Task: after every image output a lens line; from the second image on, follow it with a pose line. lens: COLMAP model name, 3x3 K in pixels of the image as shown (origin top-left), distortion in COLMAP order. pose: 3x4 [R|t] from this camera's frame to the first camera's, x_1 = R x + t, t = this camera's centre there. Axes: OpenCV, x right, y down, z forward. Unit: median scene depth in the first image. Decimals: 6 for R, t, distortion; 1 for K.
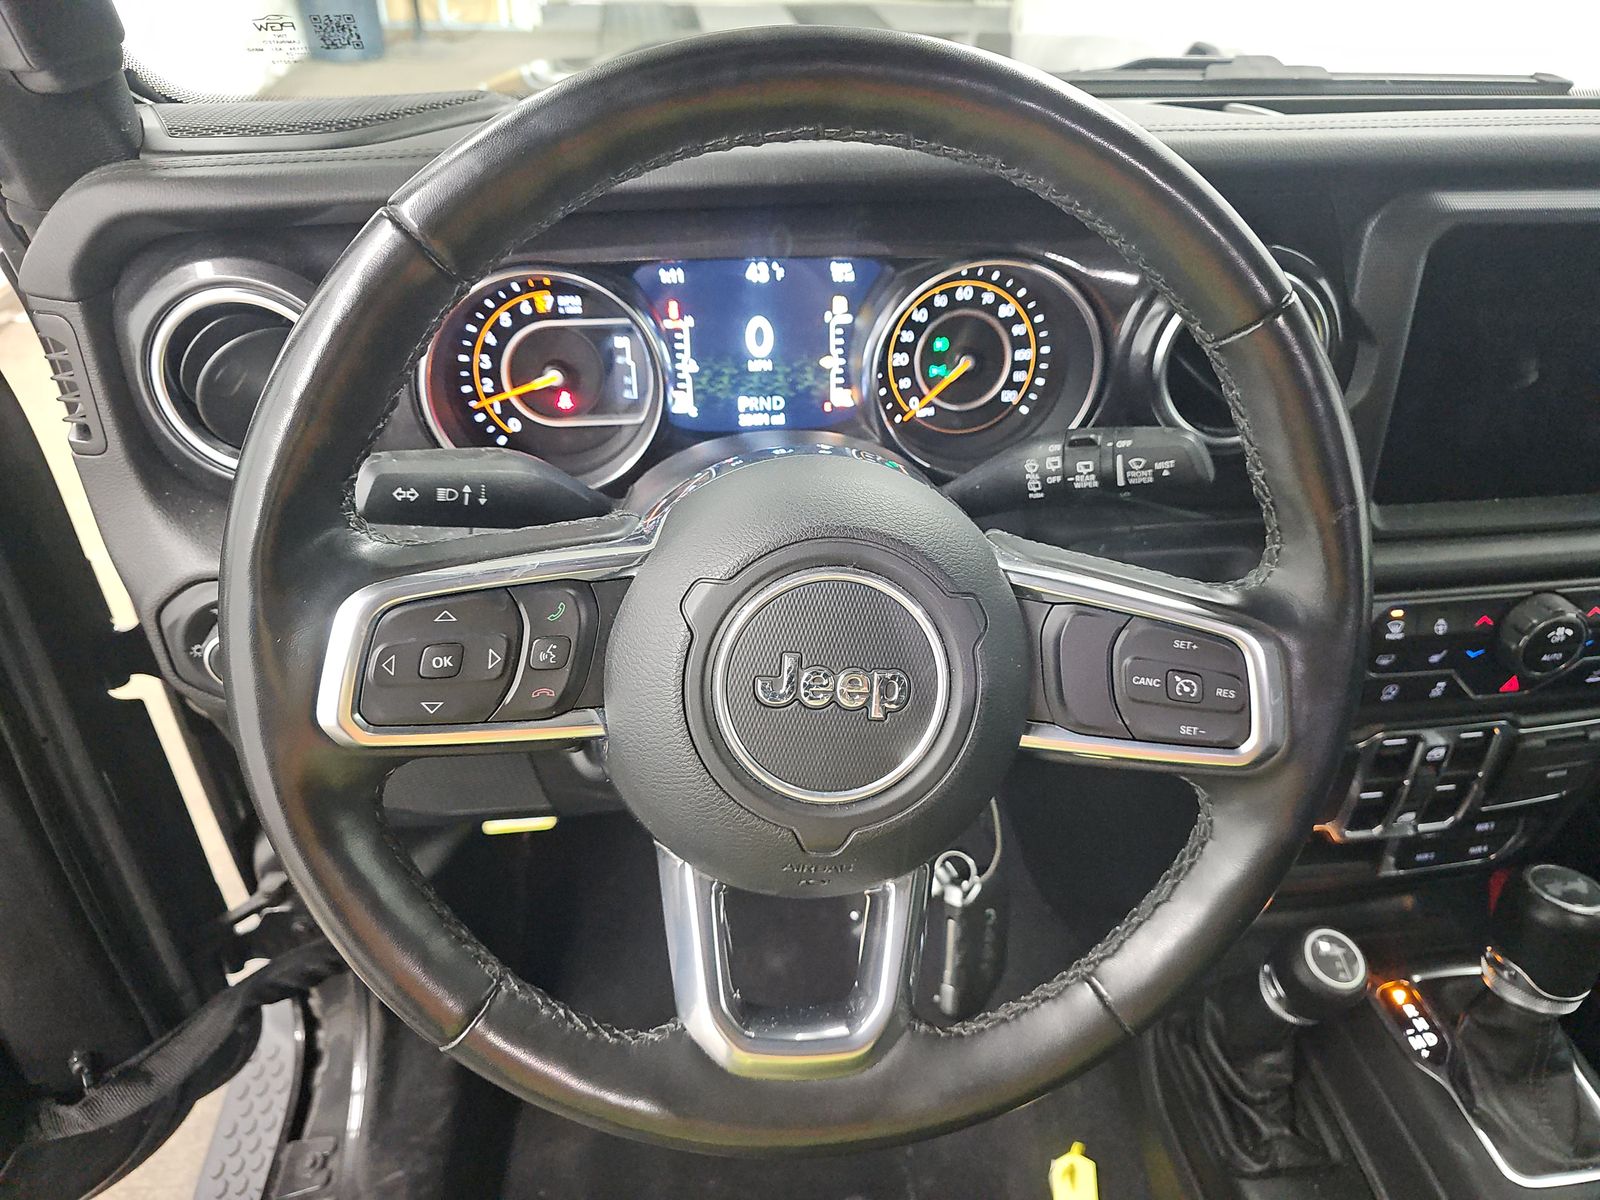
lens RADIAL K [[1050.7, 0, 800.0], [0, 1050.7, 600.0], [0, 0, 1]] dist [0.049256, -0.050751]
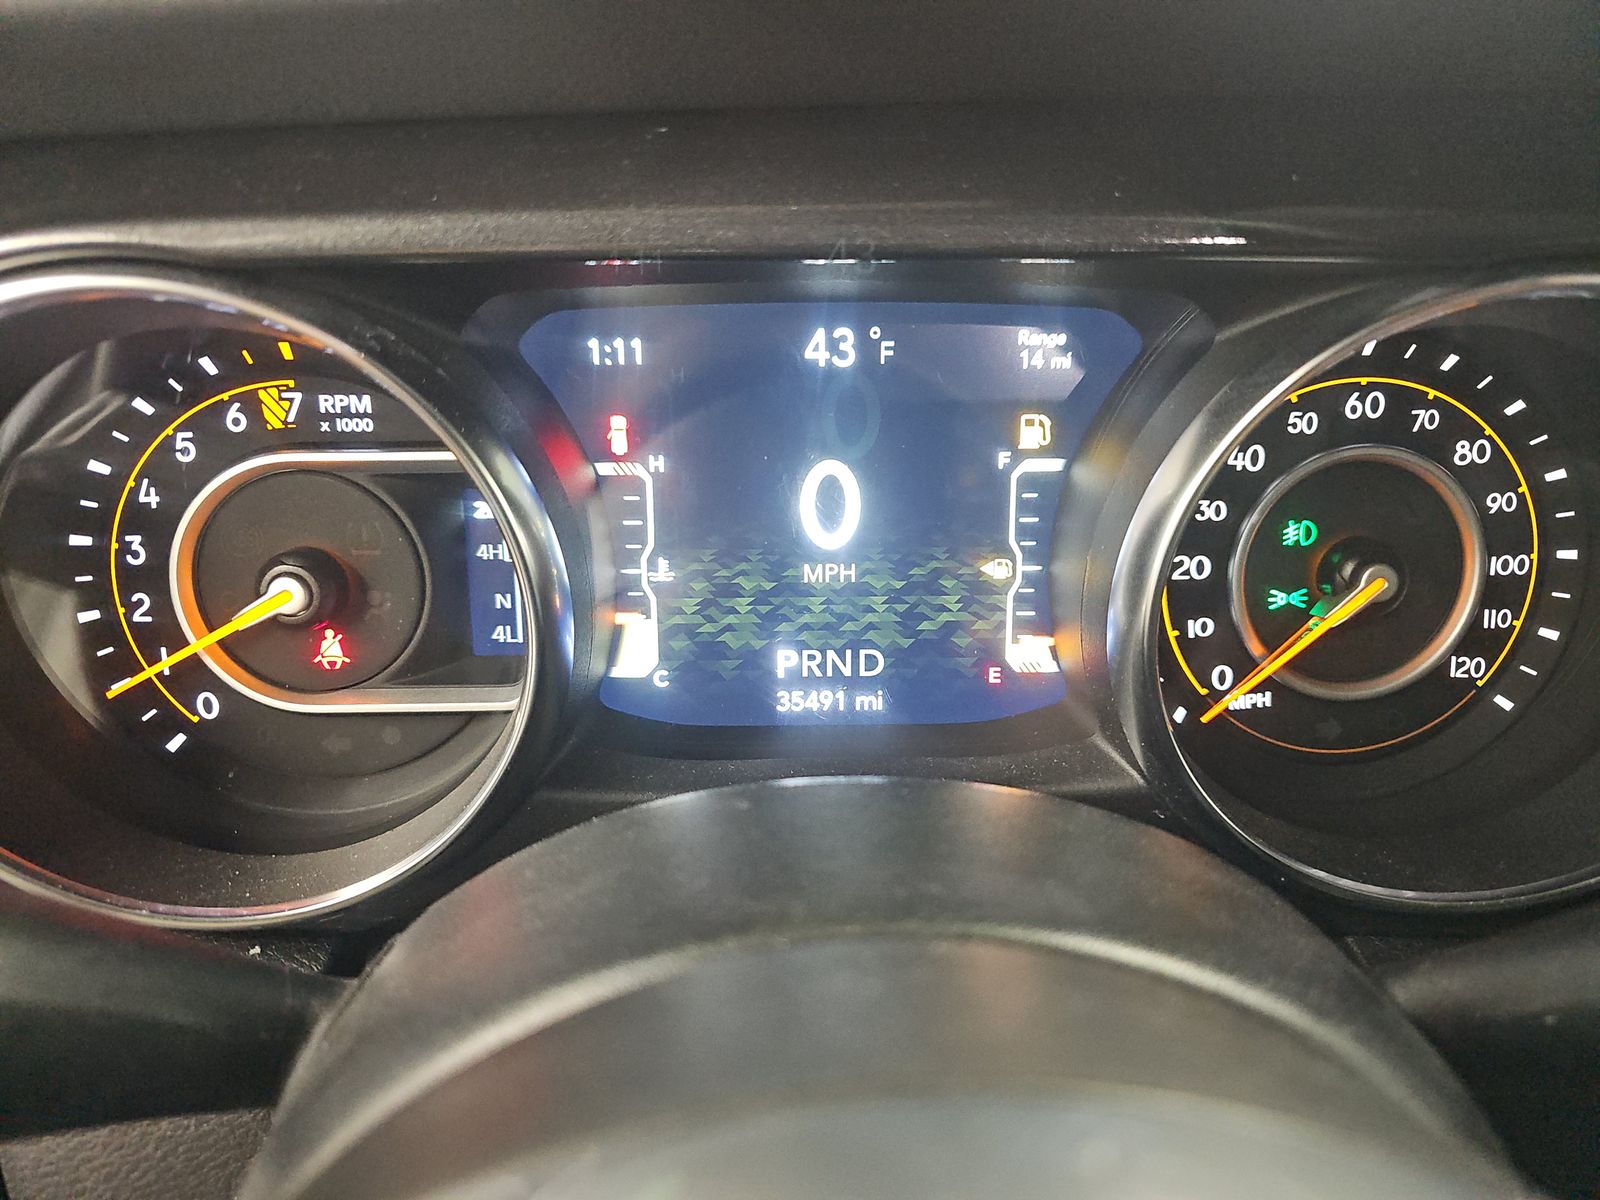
lens RADIAL K [[1033.6, 0, 792.6], [0, 1033.6, 625.8], [0, 0, 1]] dist [0.000800, -0.000464]
pose [[0.995151, 0.031908, -0.093039, -0.014603], [-0.044769, 0.989196, -0.139598, -0.147961], [0.087580, 0.143086, 0.985828, 0.616832]]
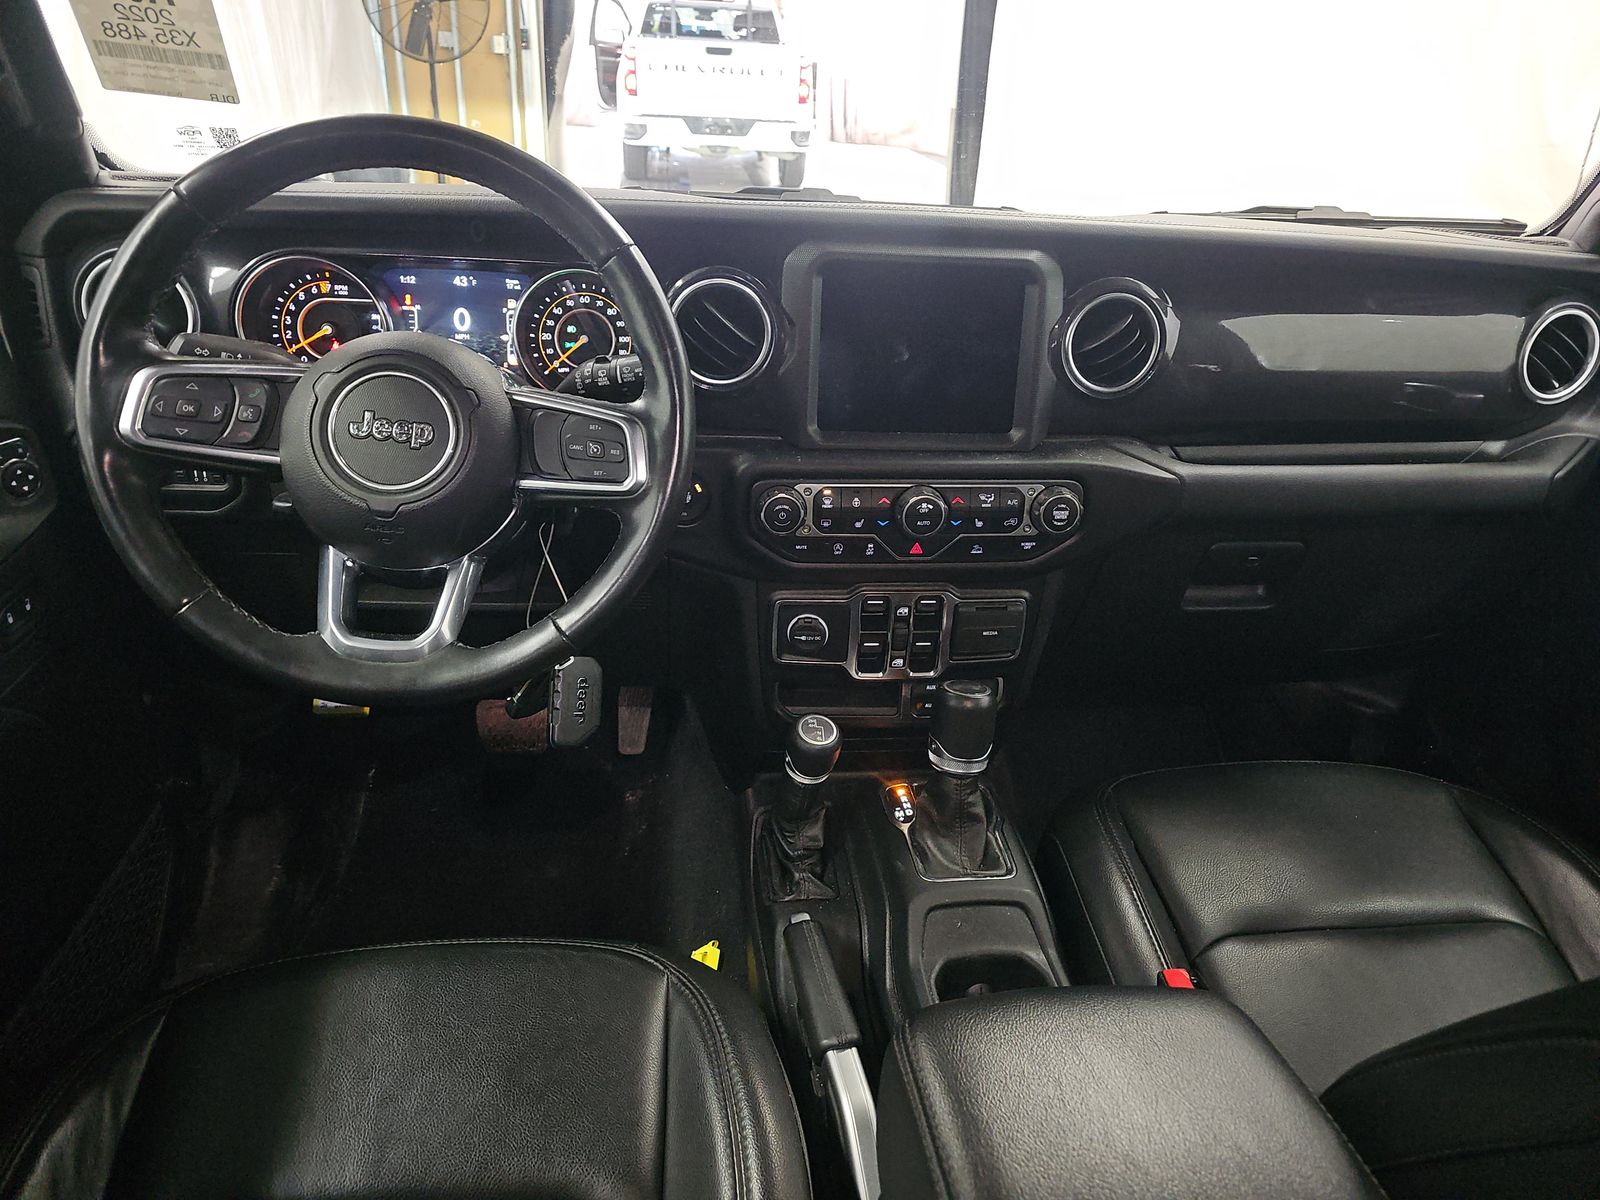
lens RADIAL K [[1023.8, 0, 800.0], [0, 1023.8, 600.0], [0, 0, 1]] dist [0.039444, -0.002287]
pose [[0.999121, 0.041641, -0.004814, 0.522707], [-0.041869, 0.985715, -0.163134, 0.432012], [-0.002048, 0.163192, 0.986592, -0.537843]]
